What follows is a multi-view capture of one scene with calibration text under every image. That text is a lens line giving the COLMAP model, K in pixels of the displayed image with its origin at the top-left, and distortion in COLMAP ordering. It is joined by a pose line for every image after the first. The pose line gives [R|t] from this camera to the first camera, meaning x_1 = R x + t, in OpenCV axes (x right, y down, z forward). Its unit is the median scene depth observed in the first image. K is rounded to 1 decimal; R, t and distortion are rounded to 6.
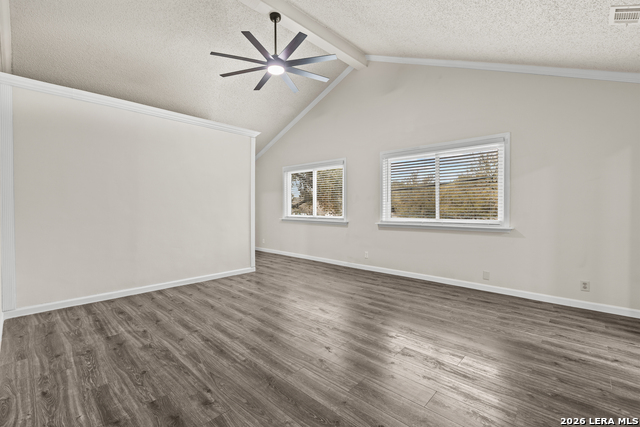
lens RADIAL K [[283.4, 0, 320.9], [0, 283.4, 210.7], [0, 0, 1]] dist [0.004218, 0.000089]
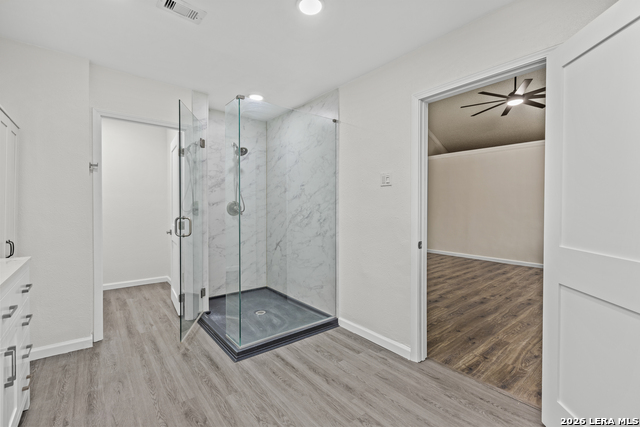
lens RADIAL K [[283.4, 0, 319.8], [0, 283.4, 210.8], [0, 0, 1]] dist [0.004218, 0.000089]
pose [[-0.137147, 0.013443, -0.990459, 2.104080], [-0.010579, 0.999831, 0.015035, -0.020444], [0.990494, 0.012540, -0.136982, 0.526895]]
